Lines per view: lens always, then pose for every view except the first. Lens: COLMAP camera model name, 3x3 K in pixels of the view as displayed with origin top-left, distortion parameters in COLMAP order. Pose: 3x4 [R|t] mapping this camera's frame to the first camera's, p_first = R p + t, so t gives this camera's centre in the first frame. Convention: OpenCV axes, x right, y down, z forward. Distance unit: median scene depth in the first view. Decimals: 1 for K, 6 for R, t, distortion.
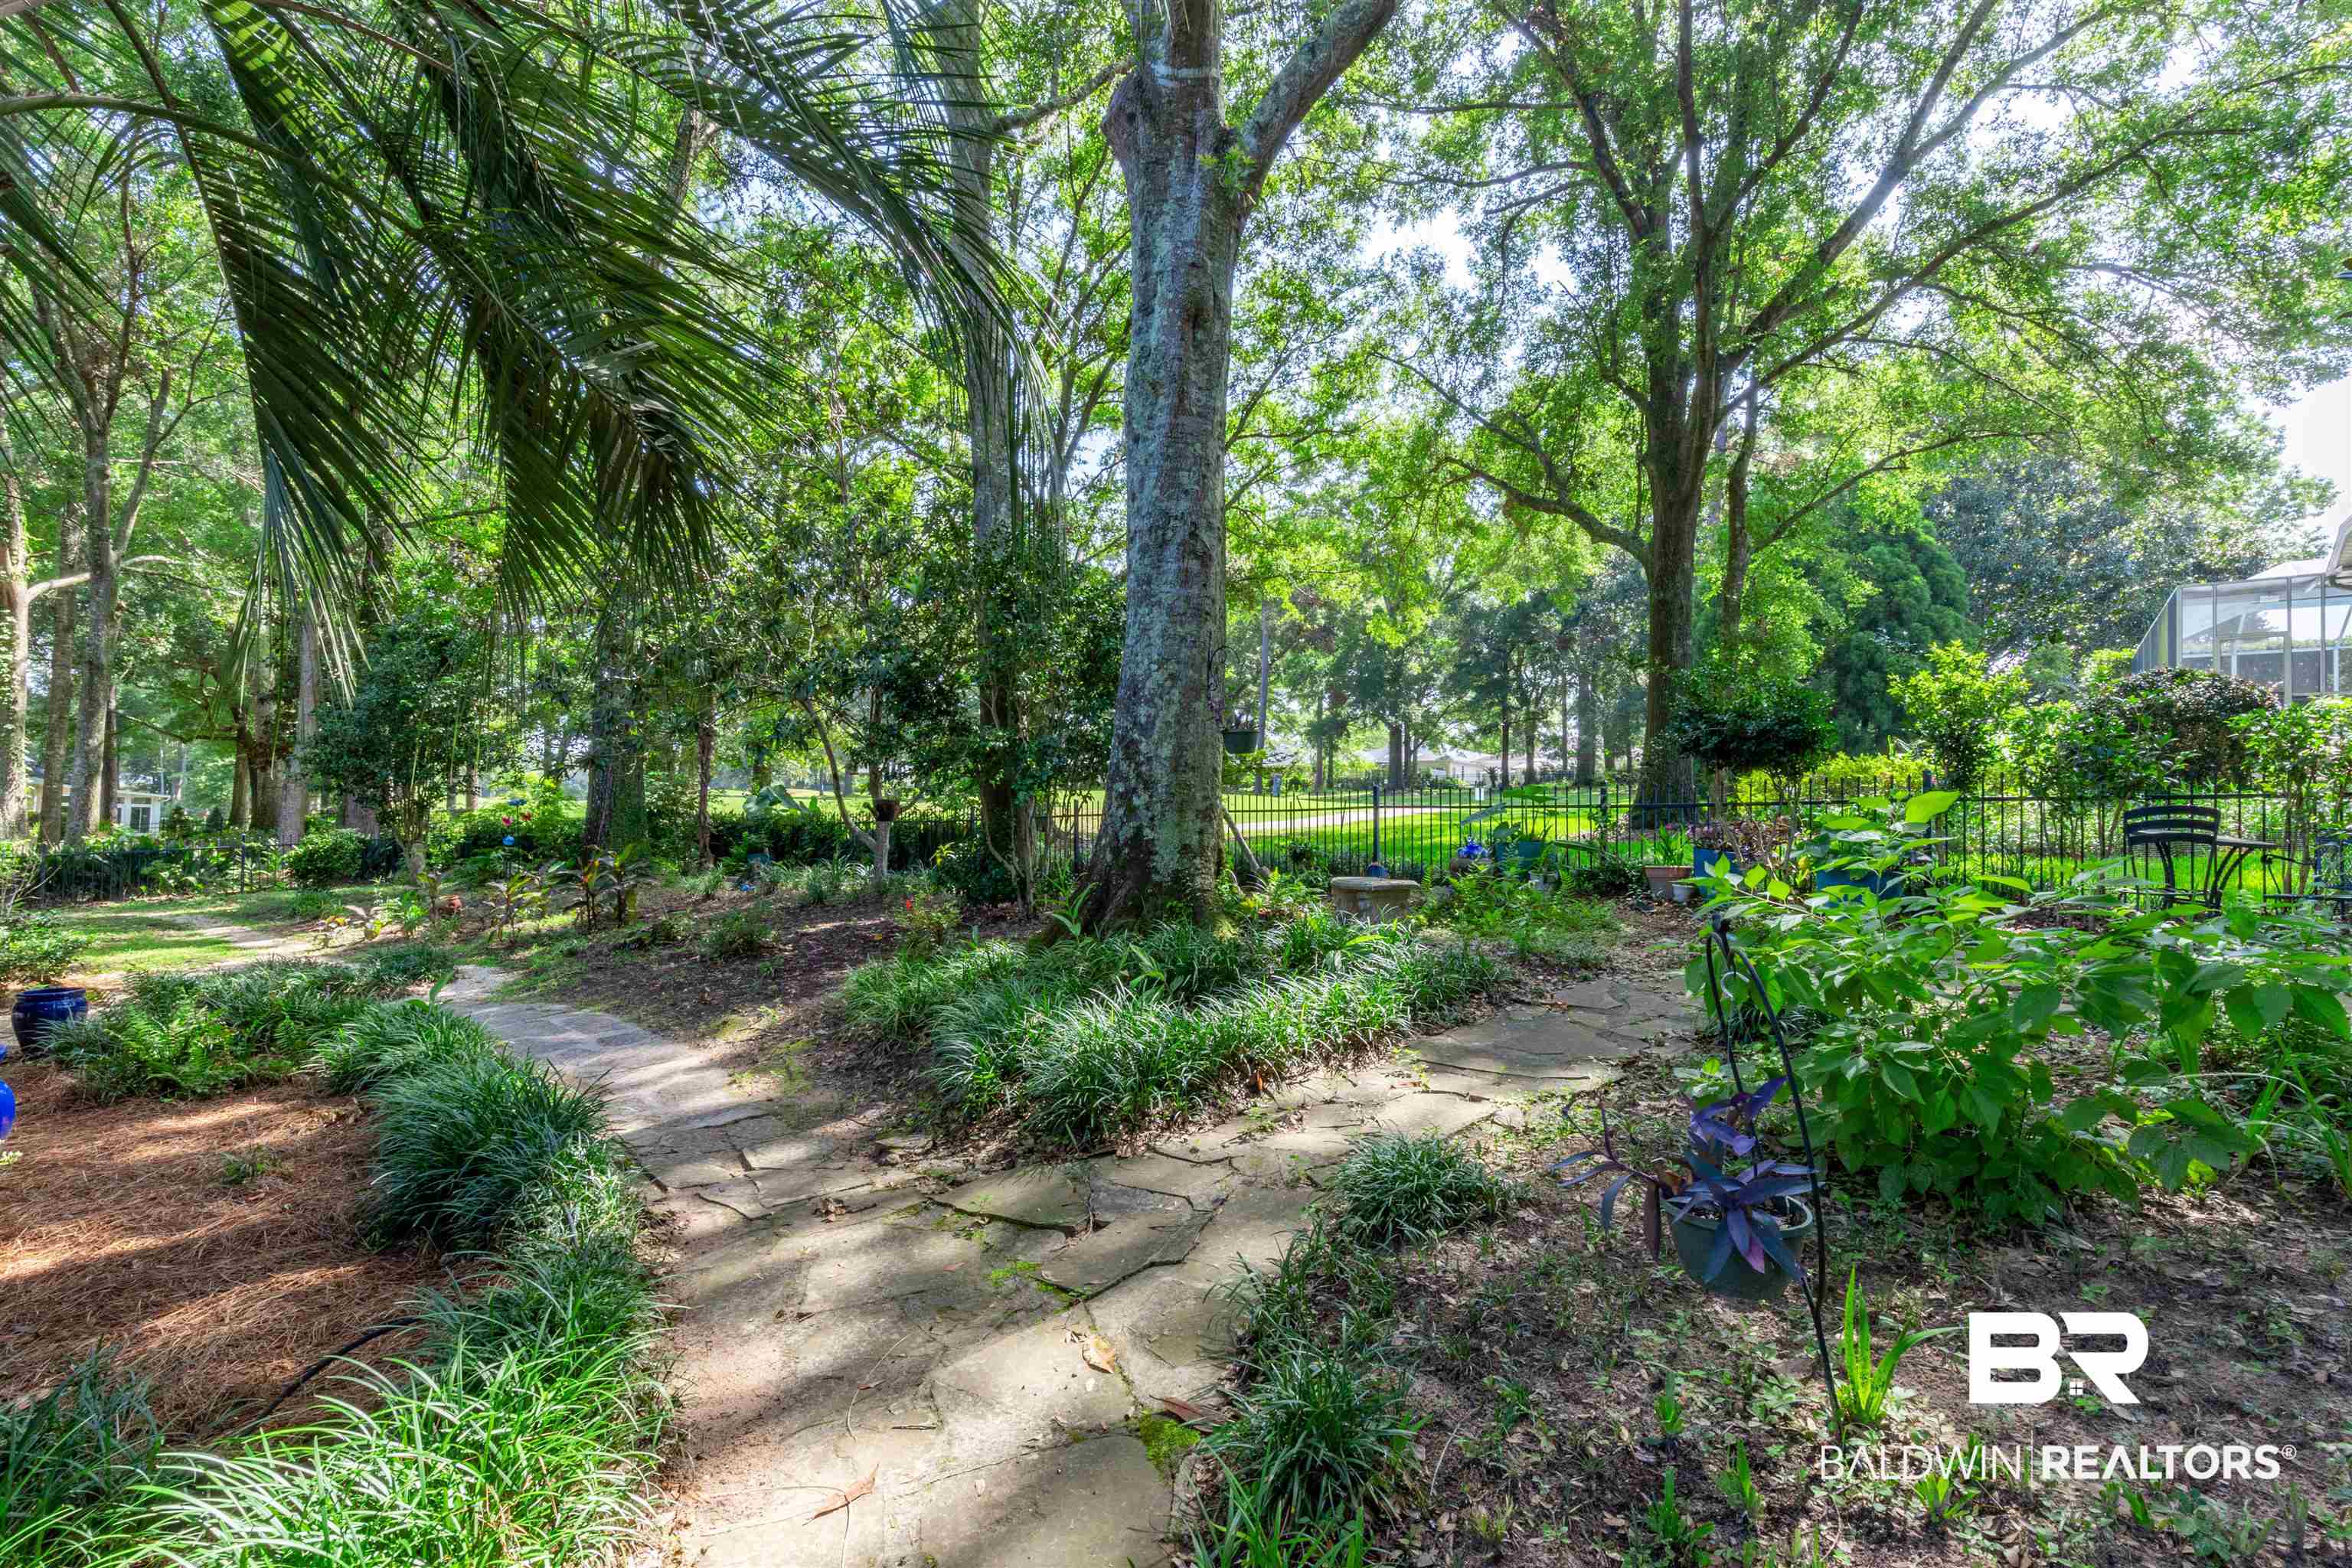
lens RADIAL K [[1051.8, 0, 1182.9], [0, 1051.8, 782.8], [0, 0, 1]] dist [-0.001527, -0.000787]
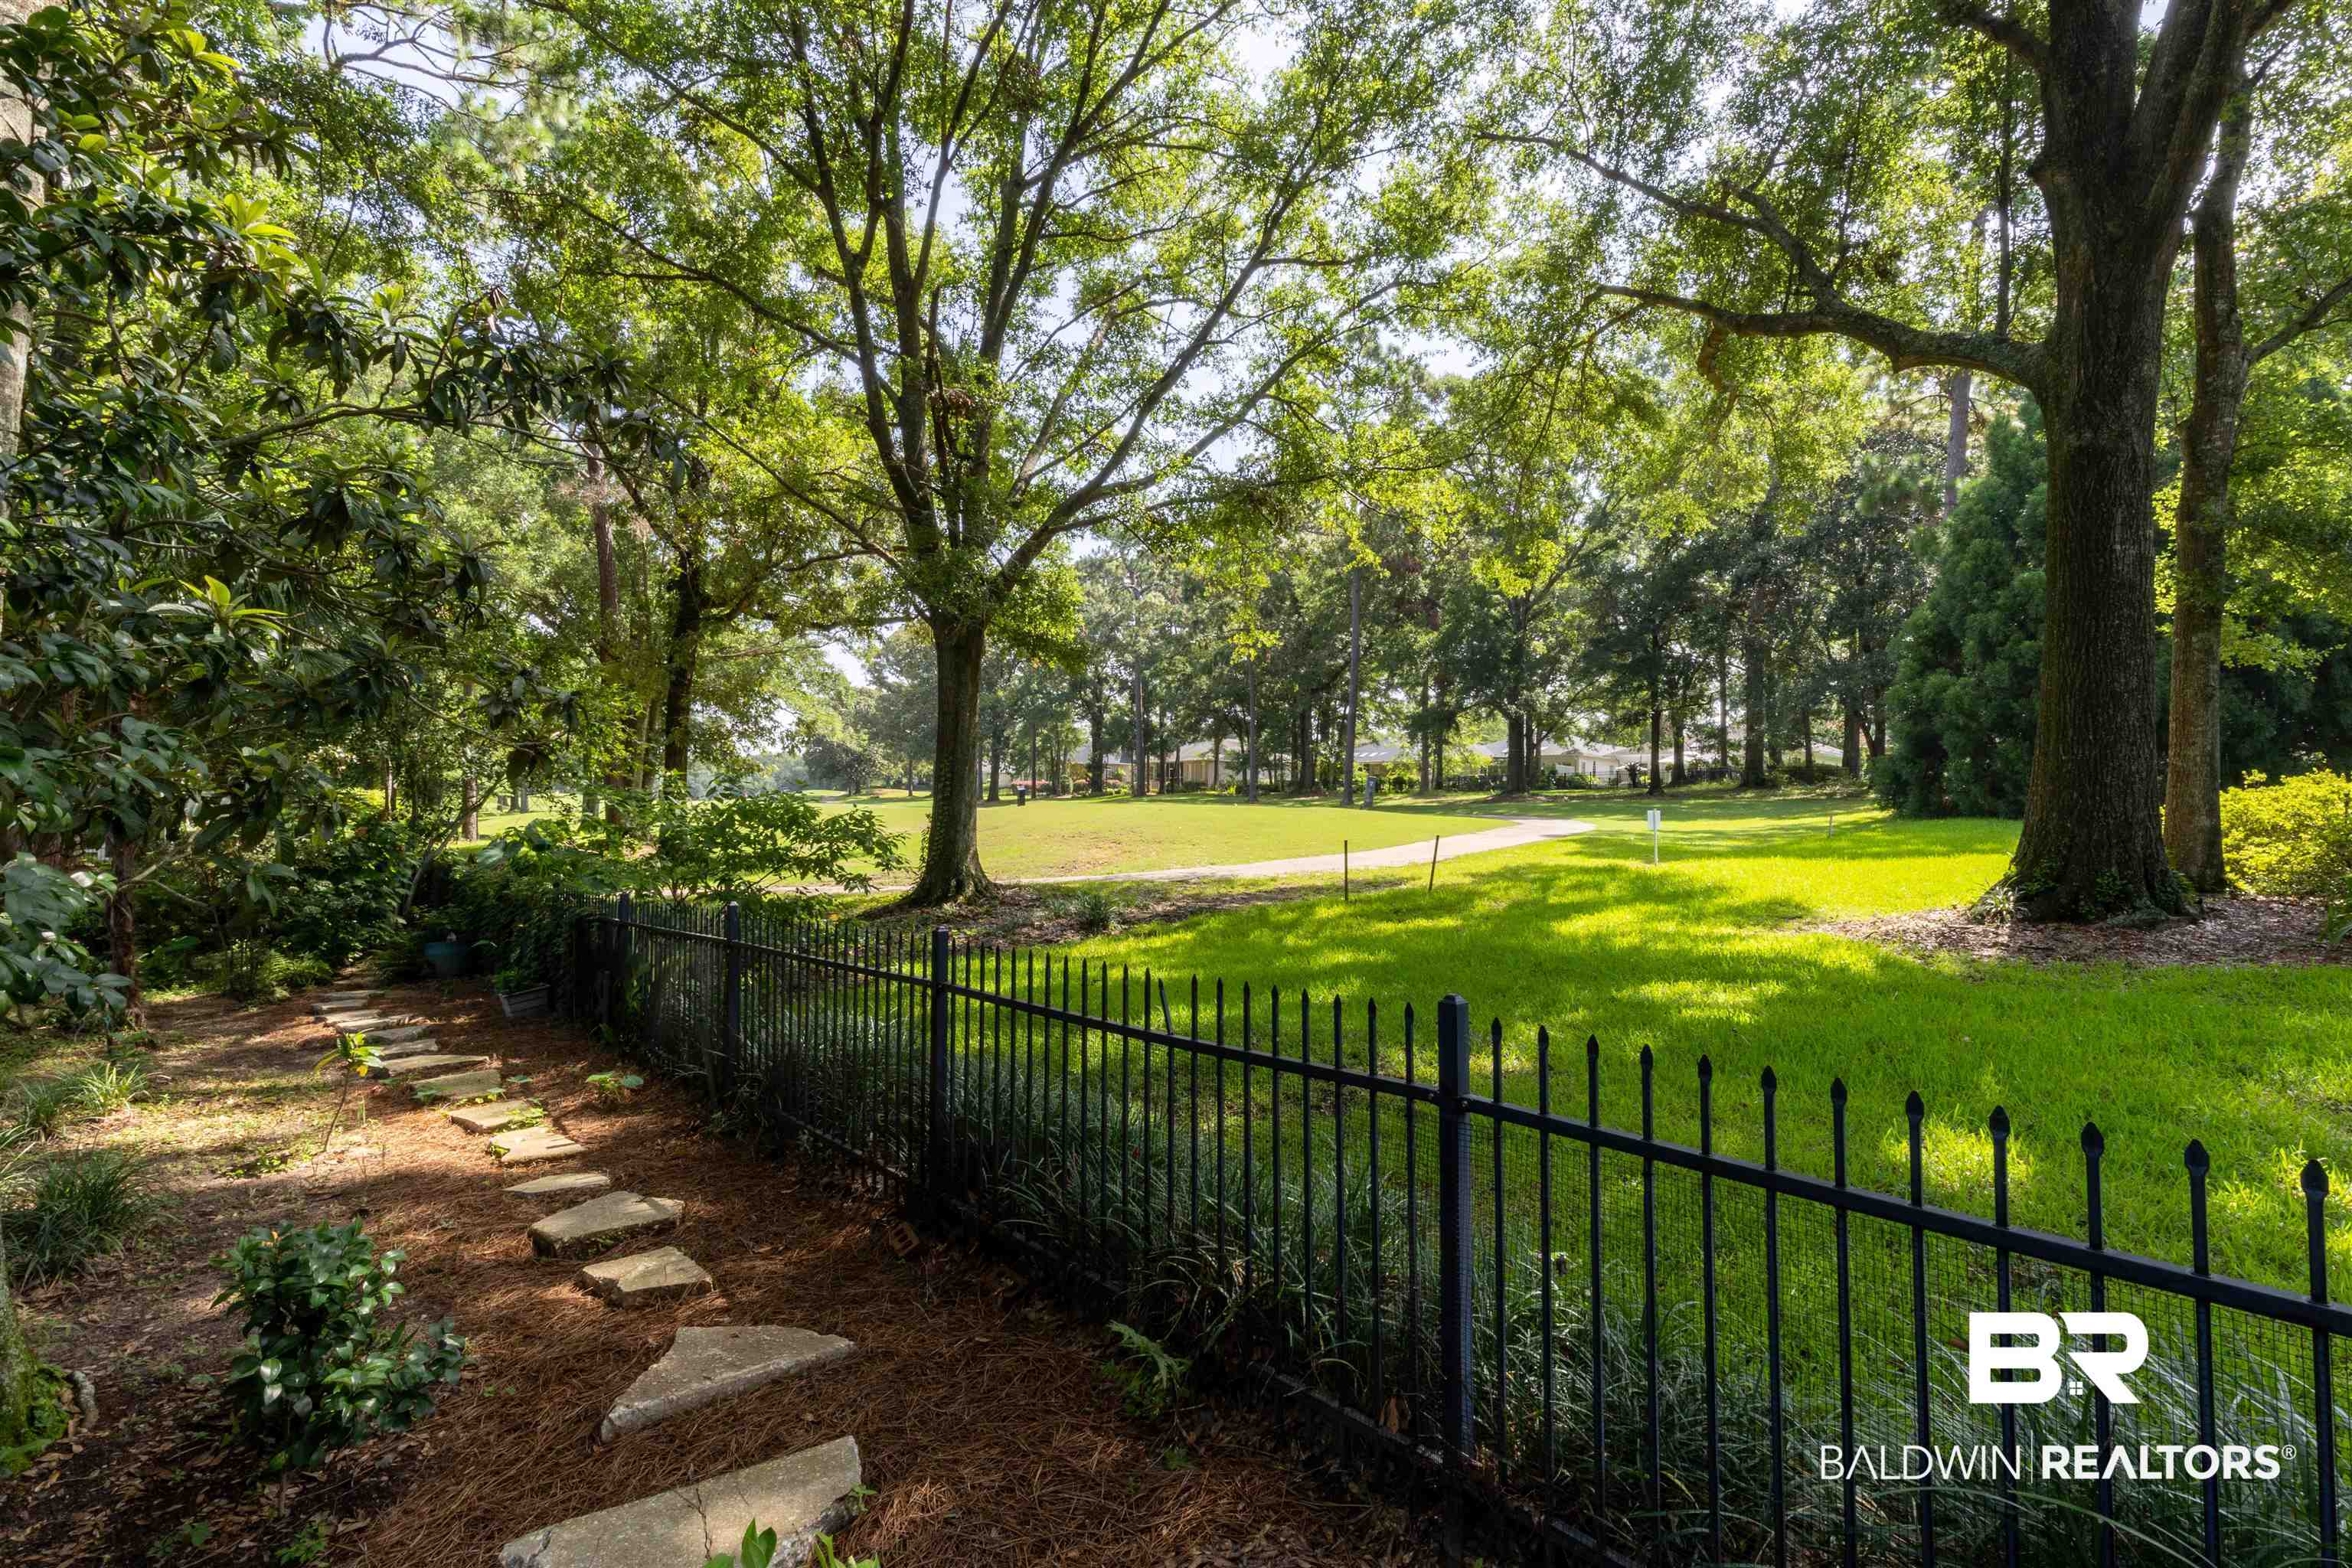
lens RADIAL K [[1051.8, 0, 1166.6], [0, 1051.8, 789.0], [0, 0, 1]] dist [-0.001527, -0.000787]
pose [[0.992771, -0.005698, -0.119888, 0.021768], [0.007049, 0.999916, 0.010850, -0.005878], [0.119816, -0.011617, 0.992728, 0.112358]]
